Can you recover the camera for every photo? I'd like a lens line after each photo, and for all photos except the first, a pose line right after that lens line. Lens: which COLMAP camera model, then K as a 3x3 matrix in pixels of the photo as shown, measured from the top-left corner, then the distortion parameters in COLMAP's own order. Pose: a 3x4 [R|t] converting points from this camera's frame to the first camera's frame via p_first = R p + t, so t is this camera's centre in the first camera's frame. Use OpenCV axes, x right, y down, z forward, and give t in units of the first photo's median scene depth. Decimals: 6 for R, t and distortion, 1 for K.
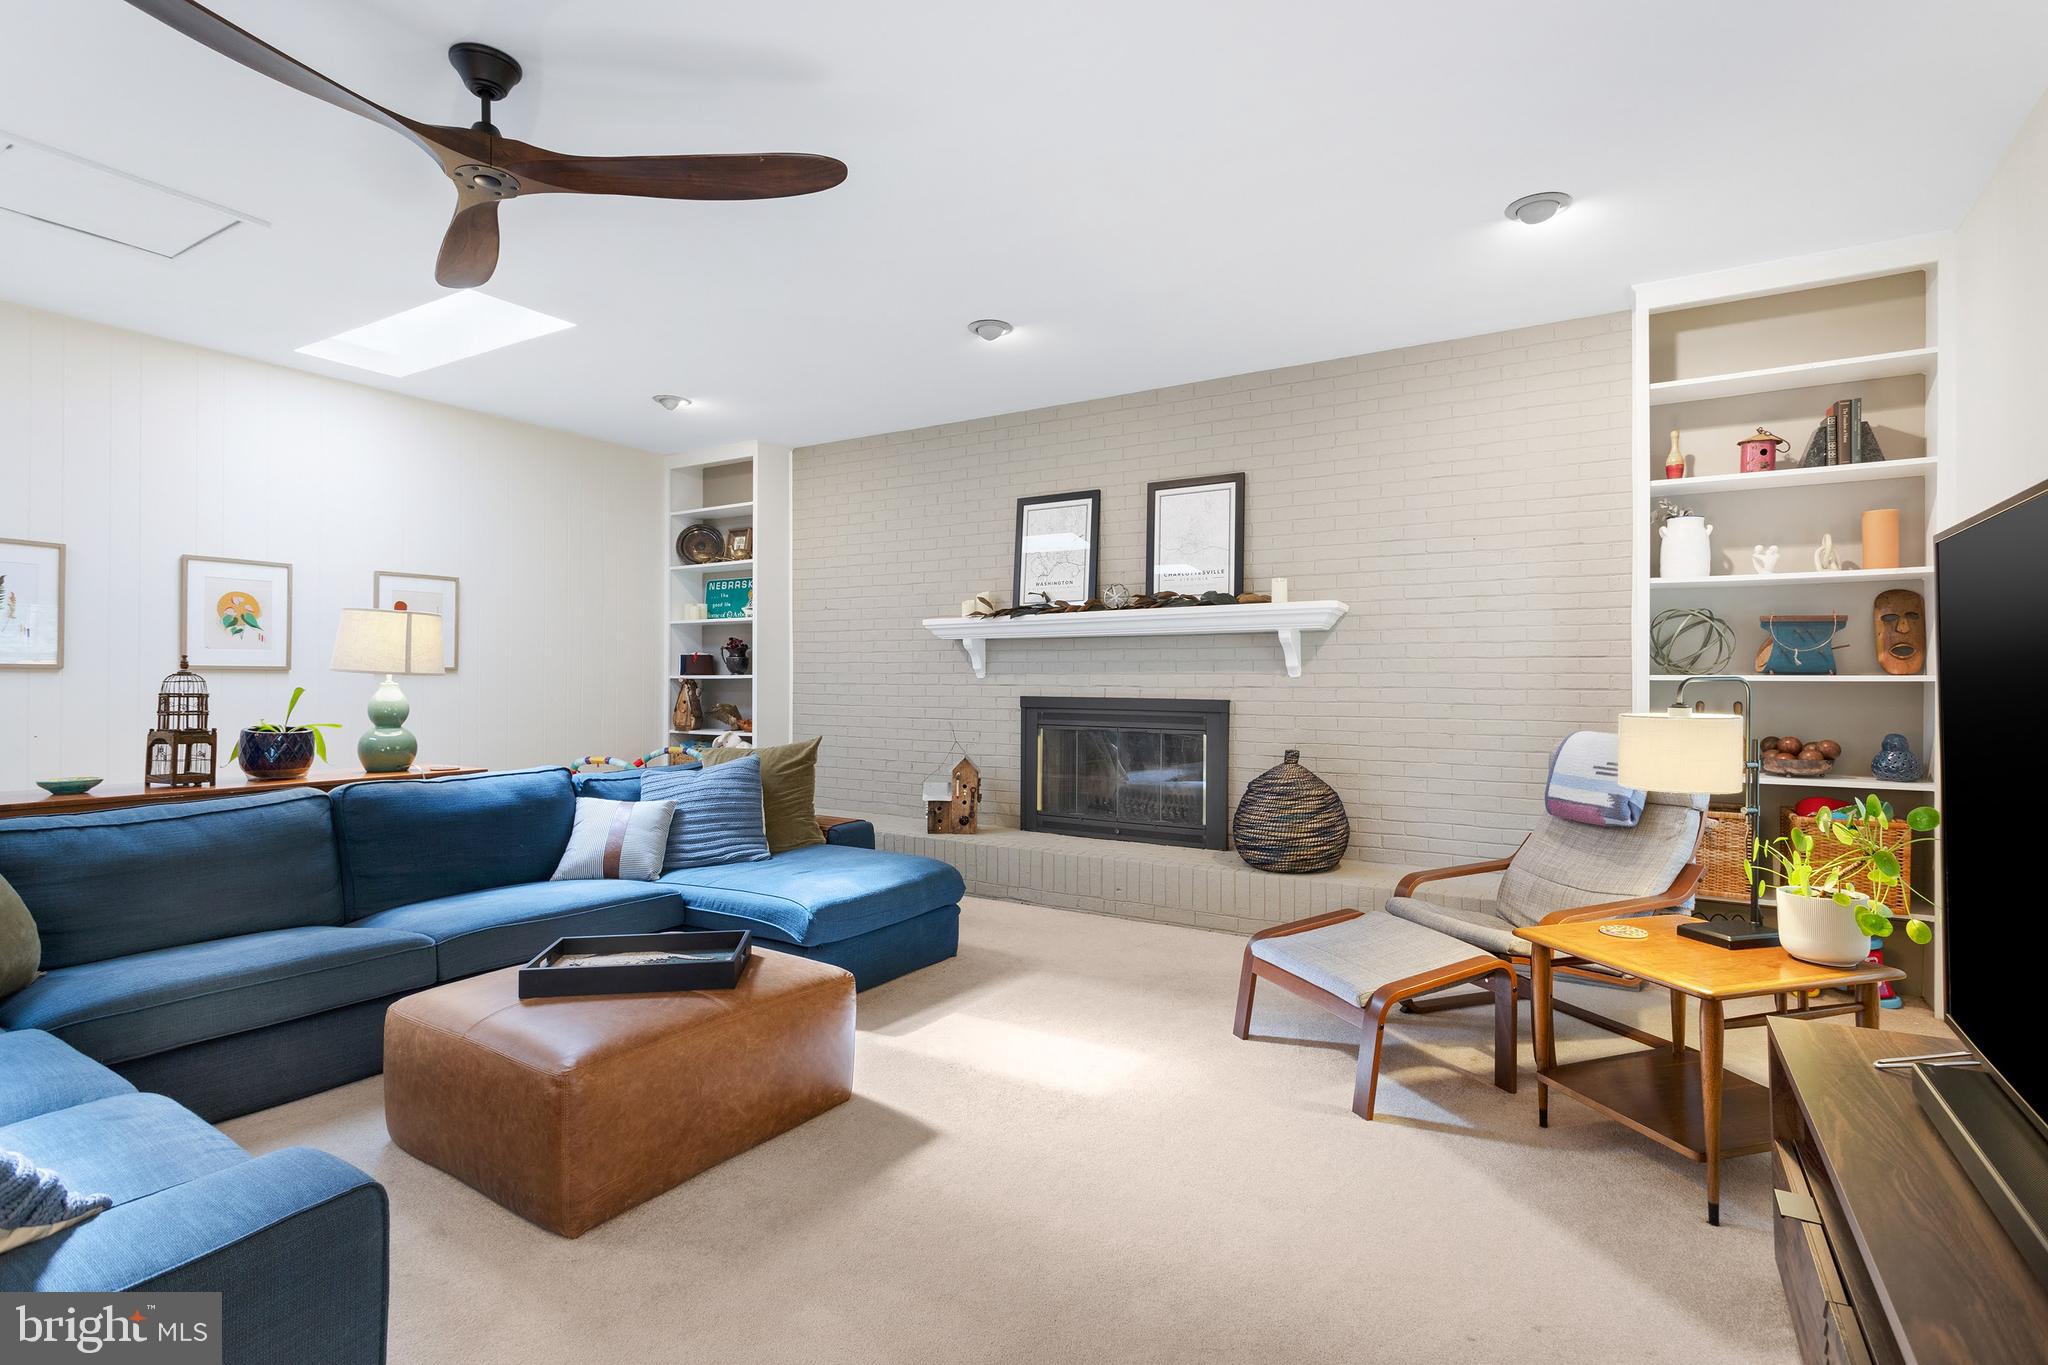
lens RADIAL K [[970.6, 0, 1032.0], [0, 970.6, 666.4], [0, 0, 1]] dist [0.001214, 0.000163]
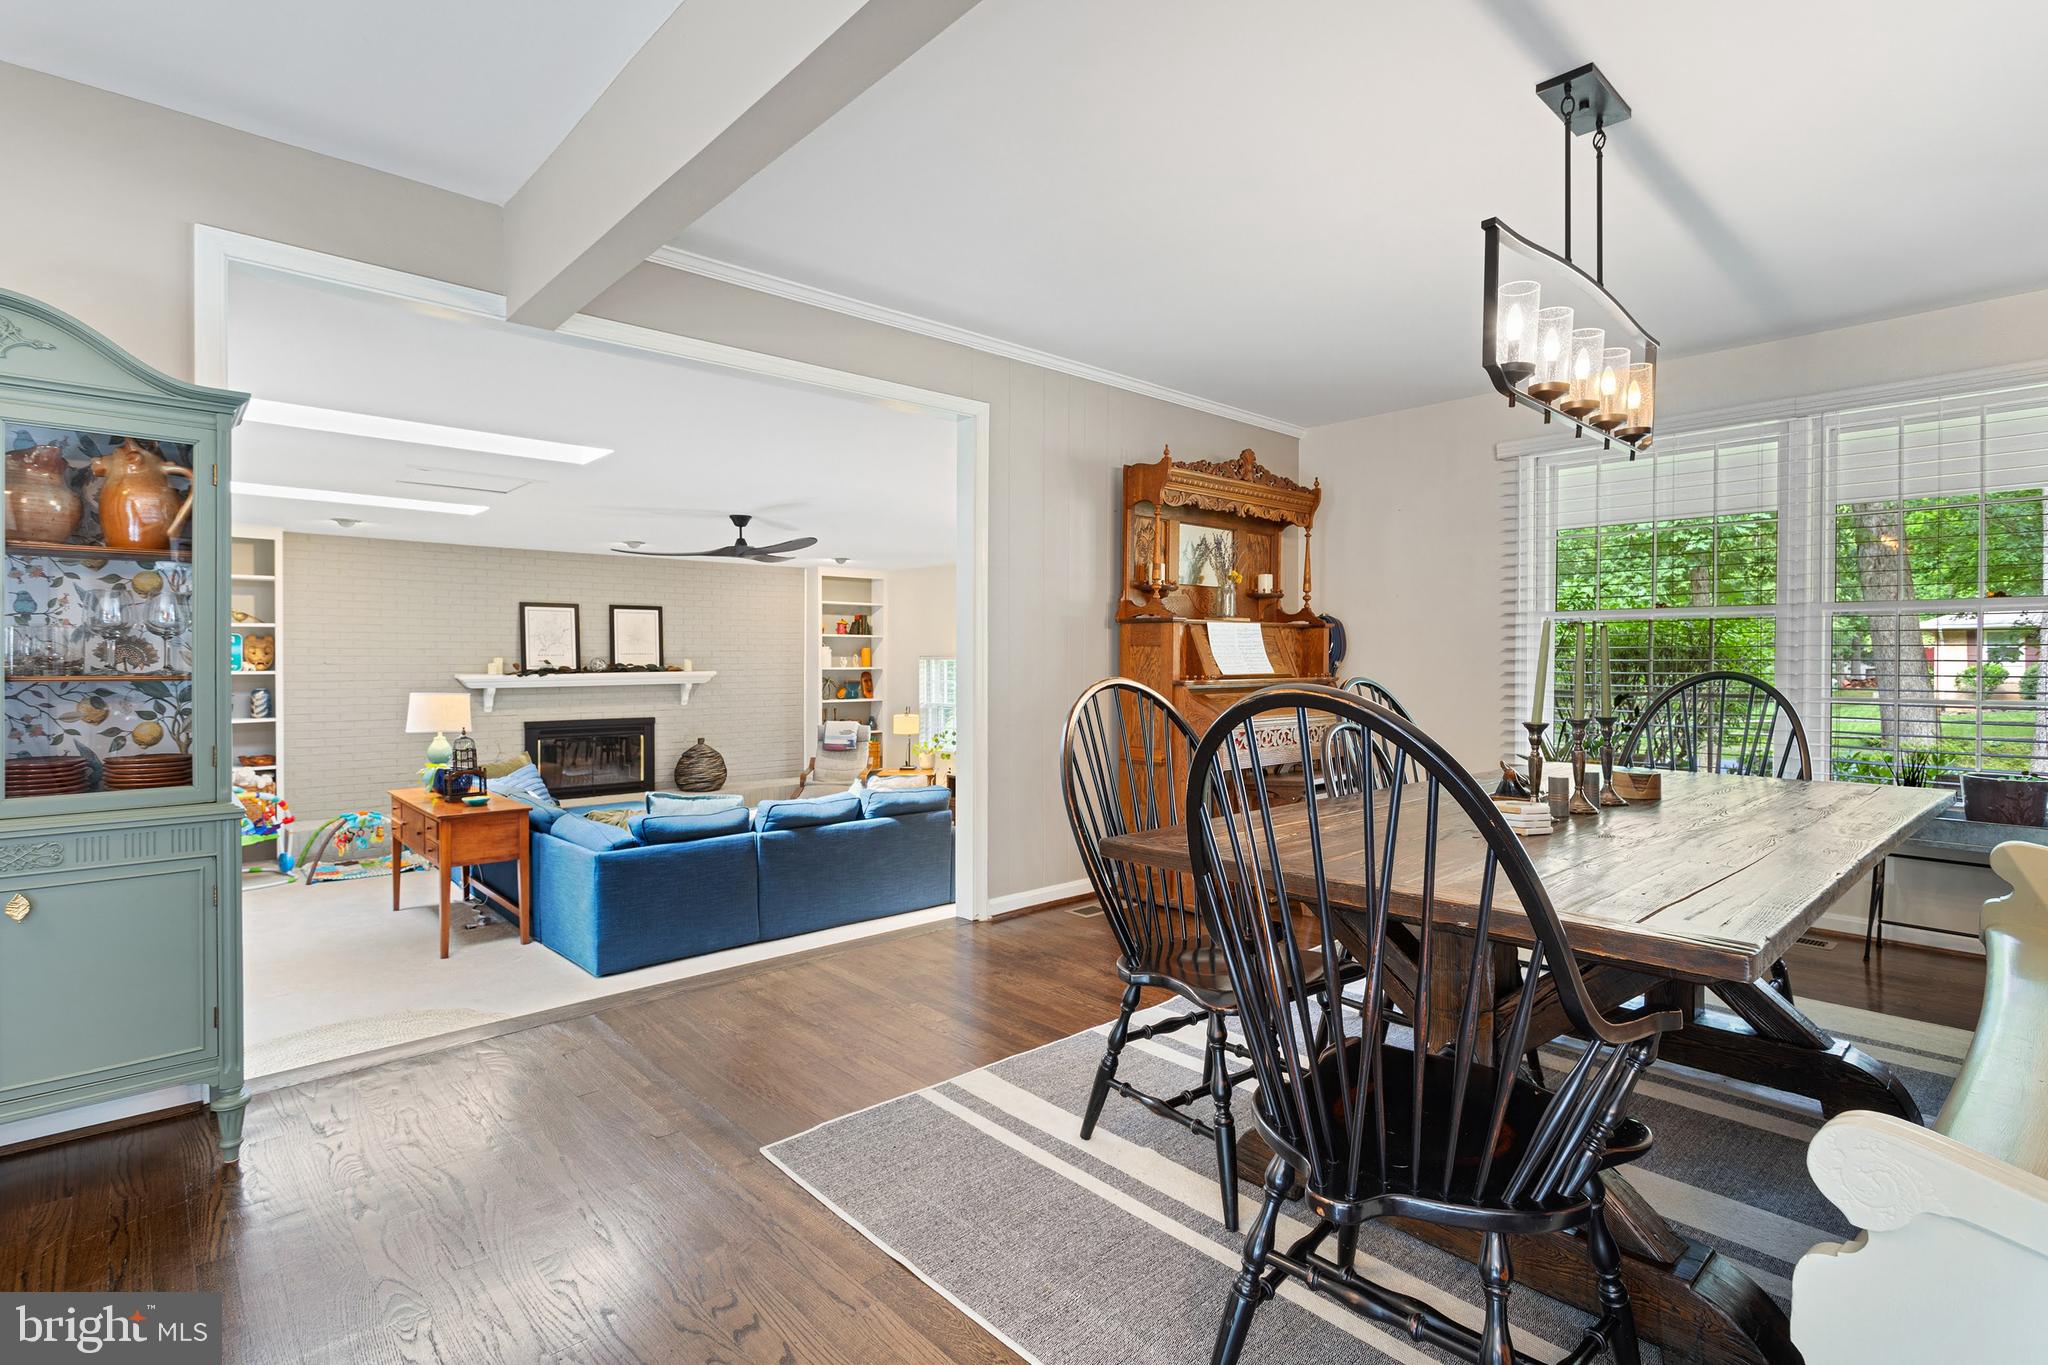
lens RADIAL K [[970.6, 0, 1007.3], [0, 970.6, 672.3], [0, 0, 1]] dist [0.001214, 0.000163]
pose [[0.300844, -0.012909, 0.953586, -1.583215], [-0.006354, 0.999859, 0.015540, -0.100413], [-0.953652, -0.010734, 0.300719, -0.331643]]
